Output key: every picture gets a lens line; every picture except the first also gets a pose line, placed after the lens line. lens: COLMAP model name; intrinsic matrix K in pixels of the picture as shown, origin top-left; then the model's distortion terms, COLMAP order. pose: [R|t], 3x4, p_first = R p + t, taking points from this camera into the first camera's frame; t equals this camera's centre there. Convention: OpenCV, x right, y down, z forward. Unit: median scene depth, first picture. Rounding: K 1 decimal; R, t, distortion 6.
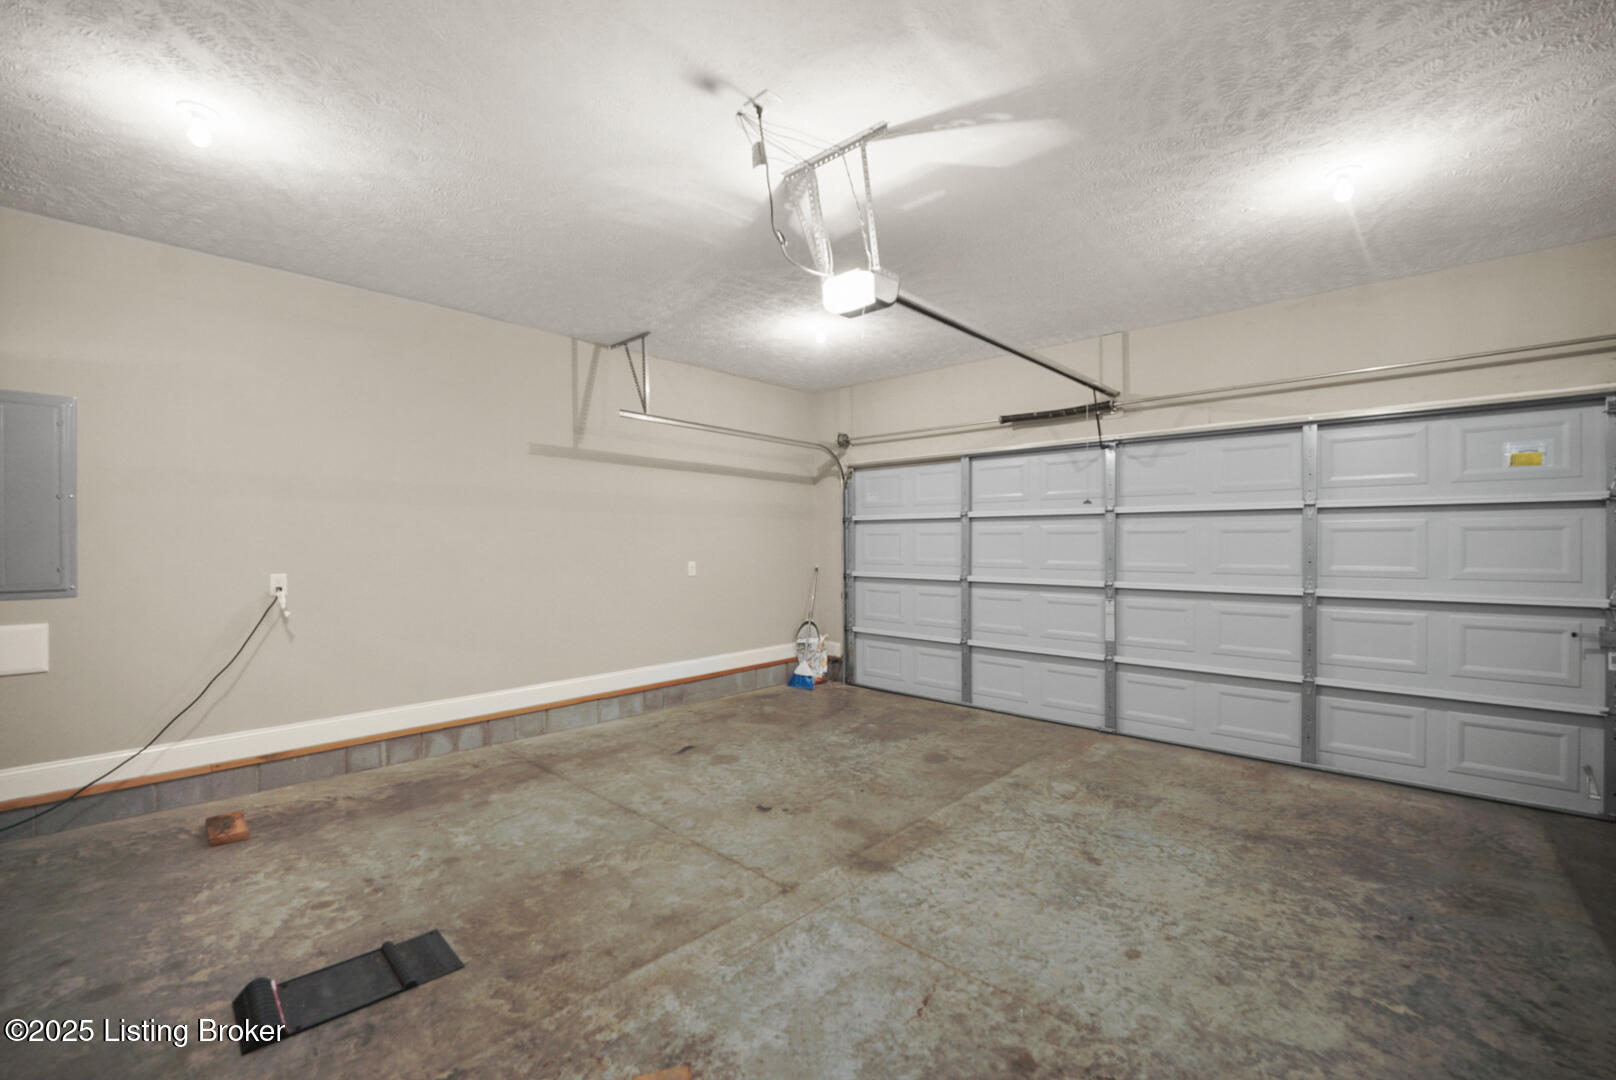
lens RADIAL K [[662.2, 0, 809.9], [0, 662.2, 548.1], [0, 0, 1]] dist [-0.021911, 0.001094]
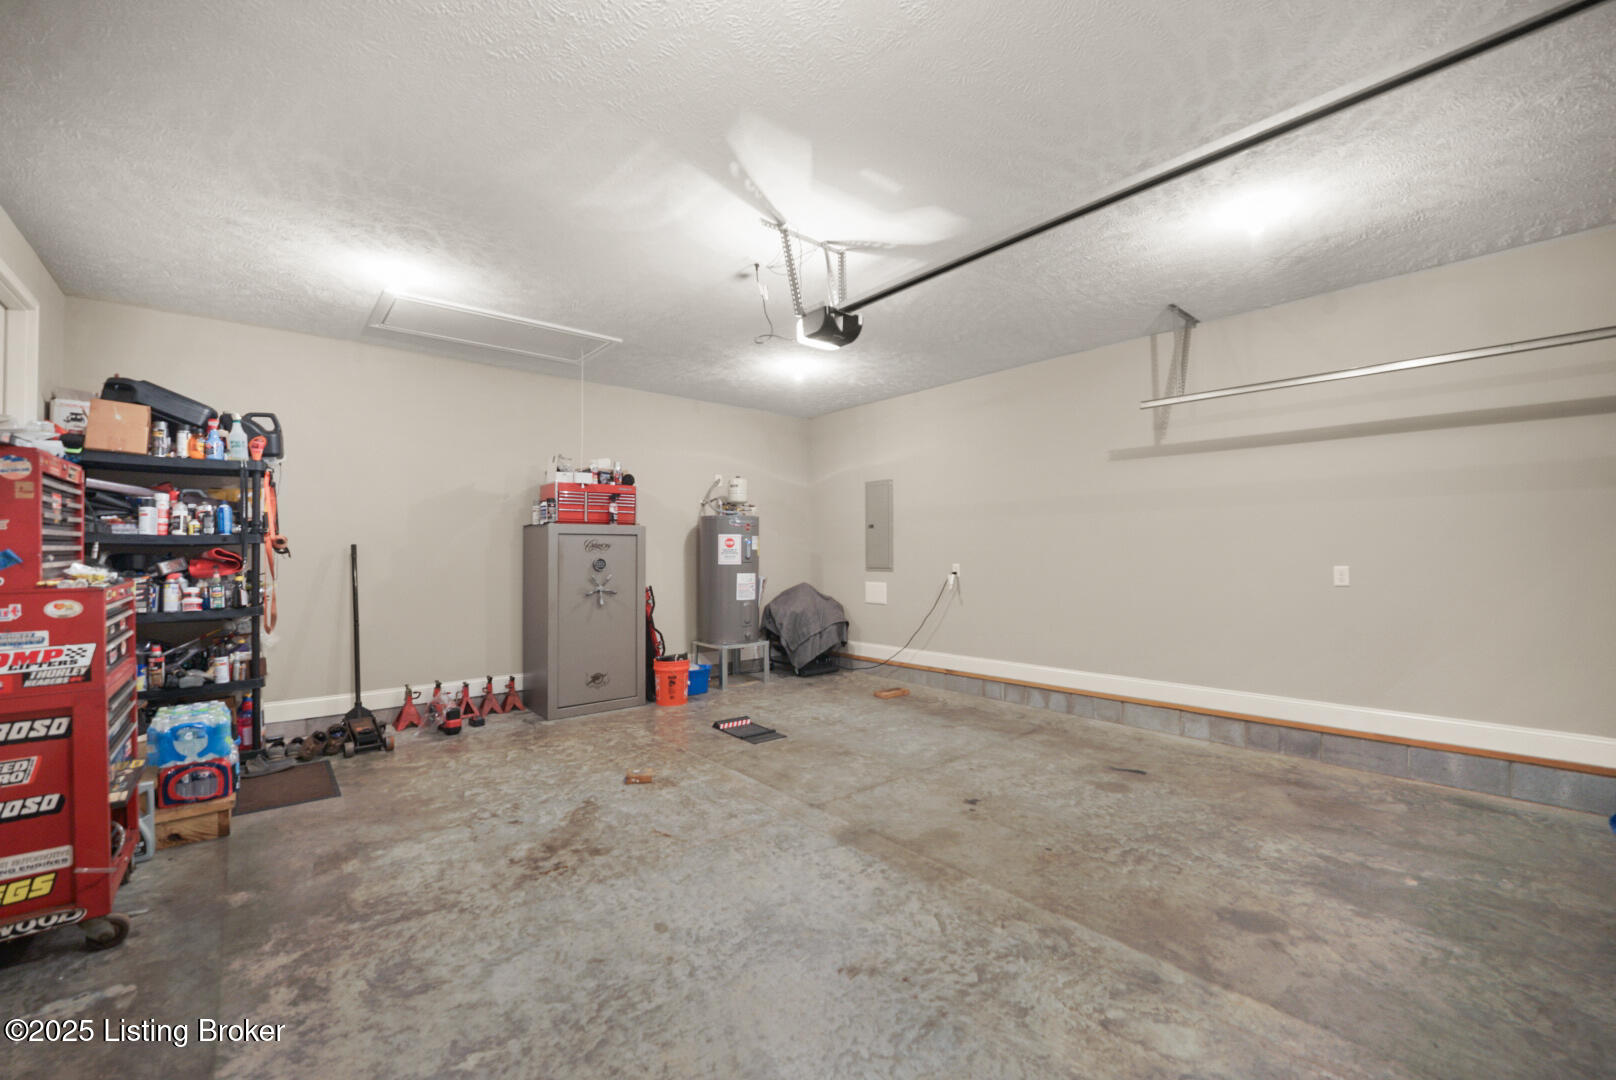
lens RADIAL K [[656.7, 0, 805.6], [0, 656.7, 546.4], [0, 0, 1]] dist [-0.024483, 0.000171]
pose [[-0.114879, -0.009006, -0.993339, 1.077202], [0.001463, 0.999956, -0.009236, 0.010700], [0.993378, -0.002514, -0.114861, 0.961174]]
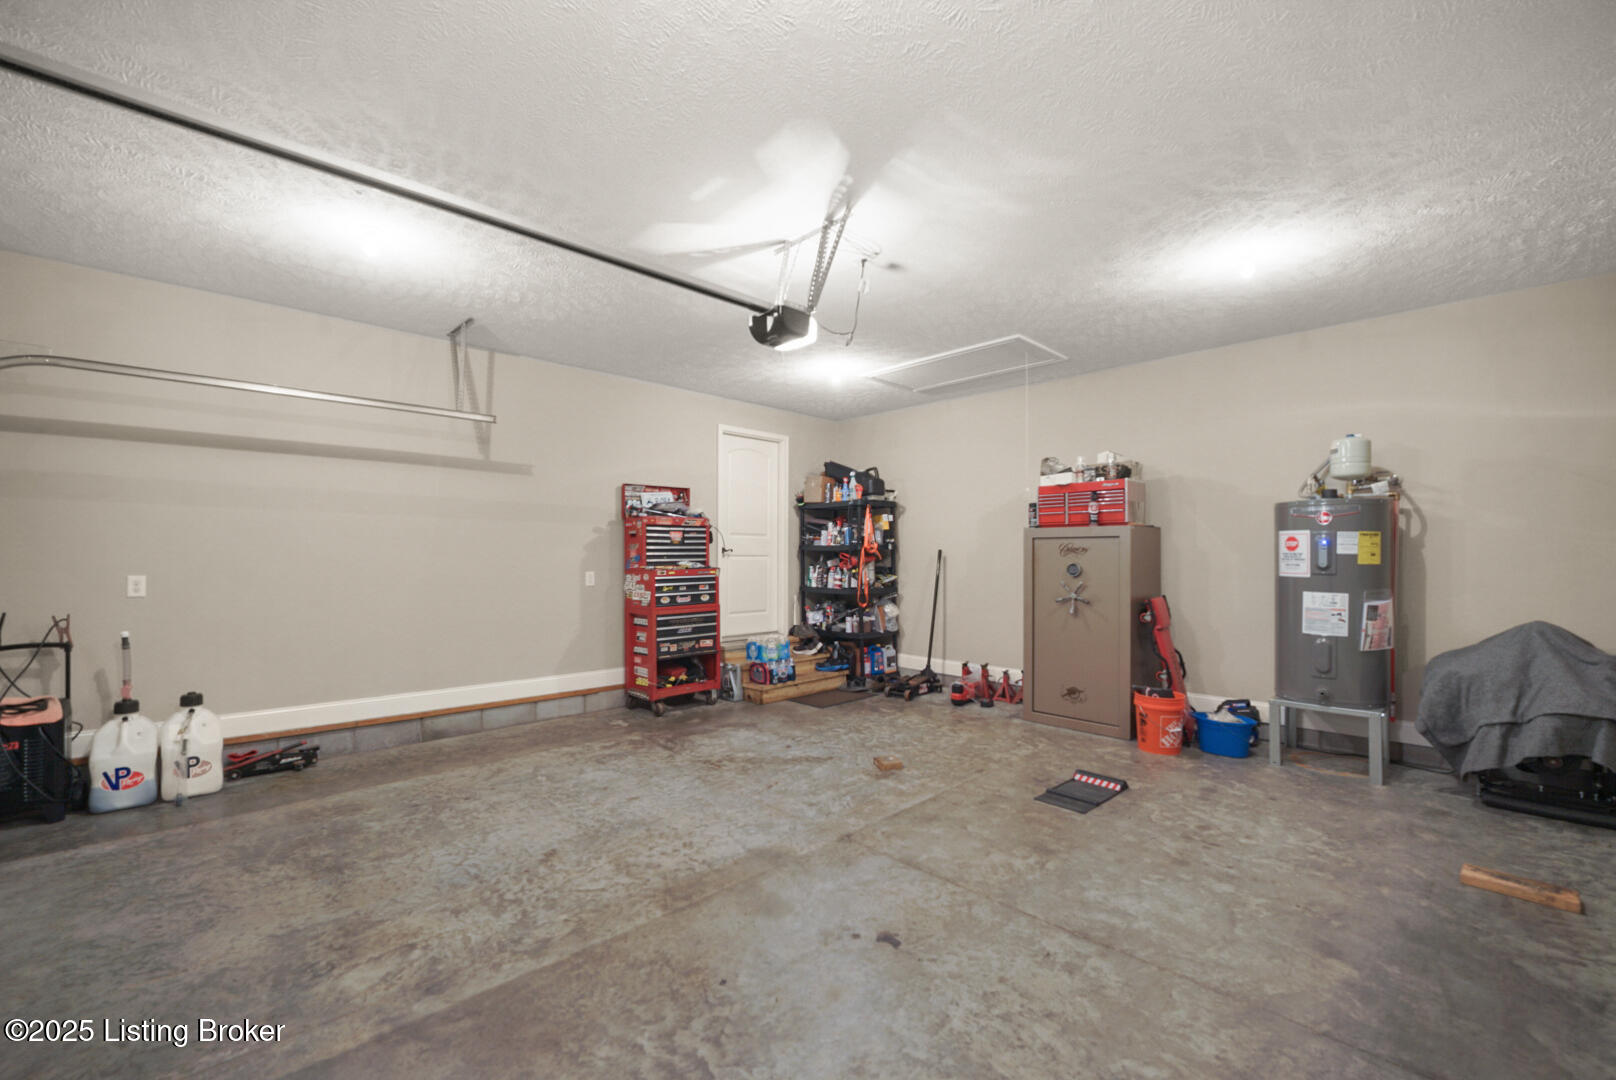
lens RADIAL K [[662.2, 0, 809.9], [0, 662.2, 548.1], [0, 0, 1]] dist [-0.021911, 0.001094]
pose [[-0.998322, -0.001592, 0.057886, -0.031384], [-0.002035, 0.999969, -0.007599, 0.001697], [-0.057872, -0.007704, -0.998294, 1.870740]]
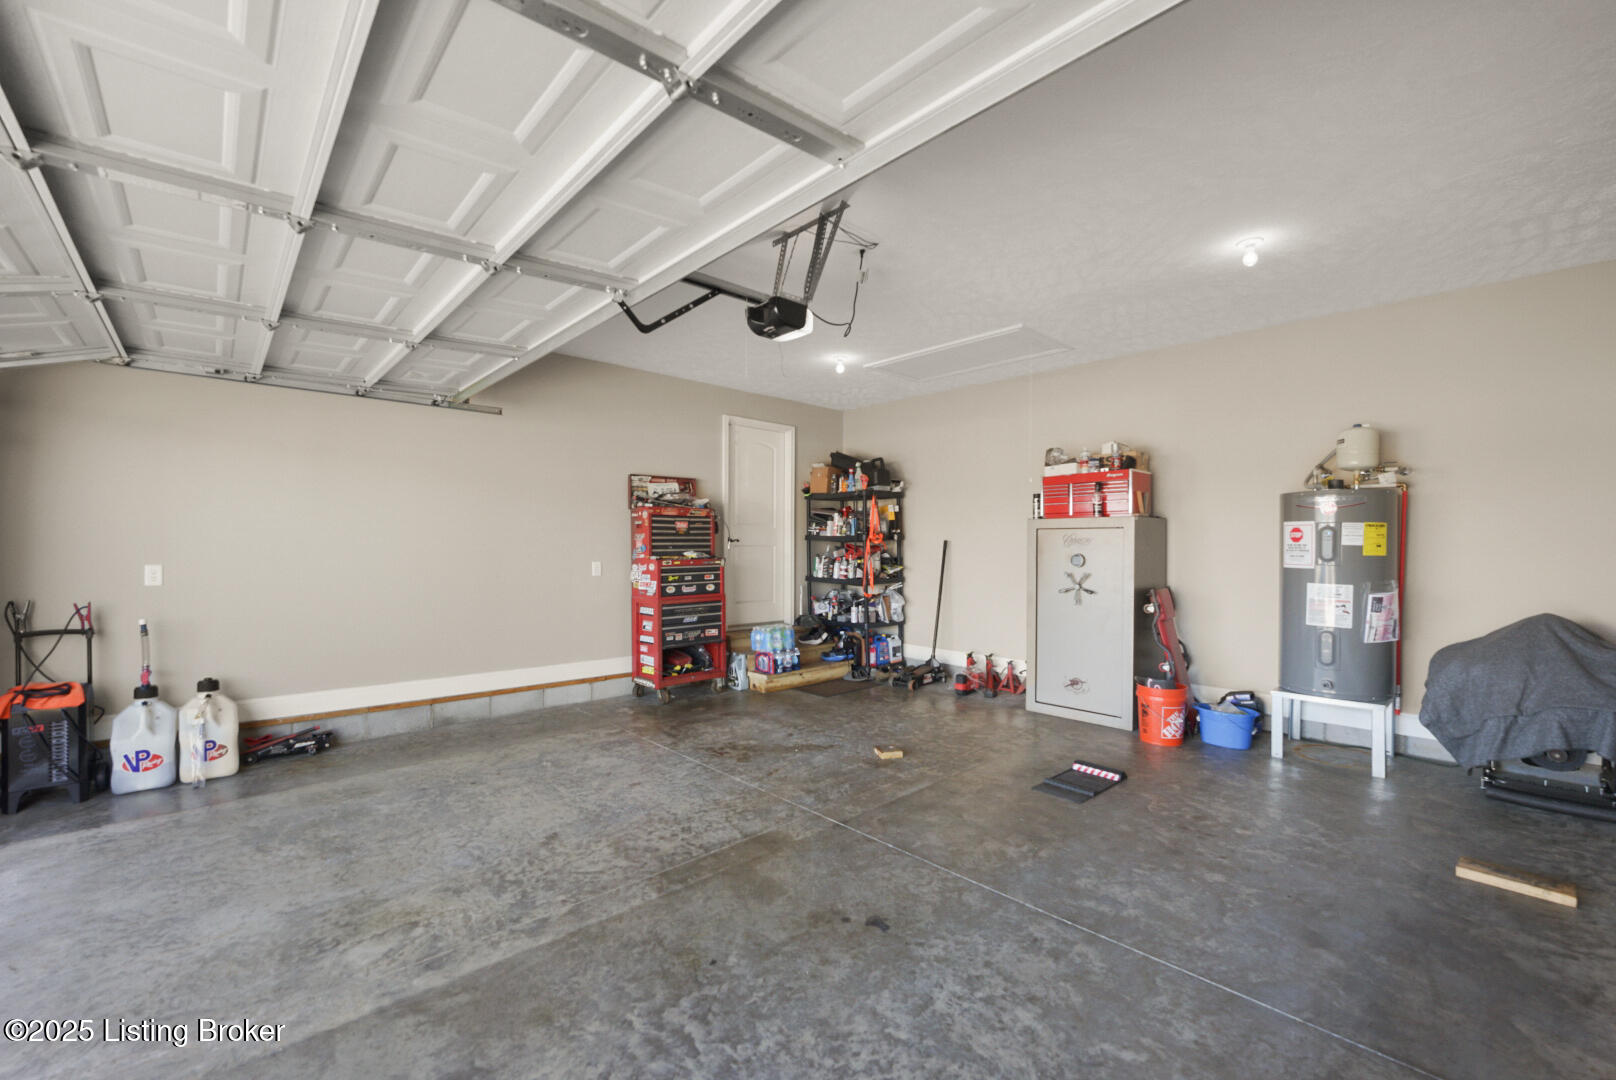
lens RADIAL K [[662.2, 0, 809.9], [0, 662.2, 548.1], [0, 0, 1]] dist [-0.021911, 0.001094]
pose [[-0.996908, -0.003803, 0.078491, -0.058059], [-0.003252, 0.999969, 0.007148, 0.001654], [-0.078516, 0.006870, -0.996889, 1.877193]]
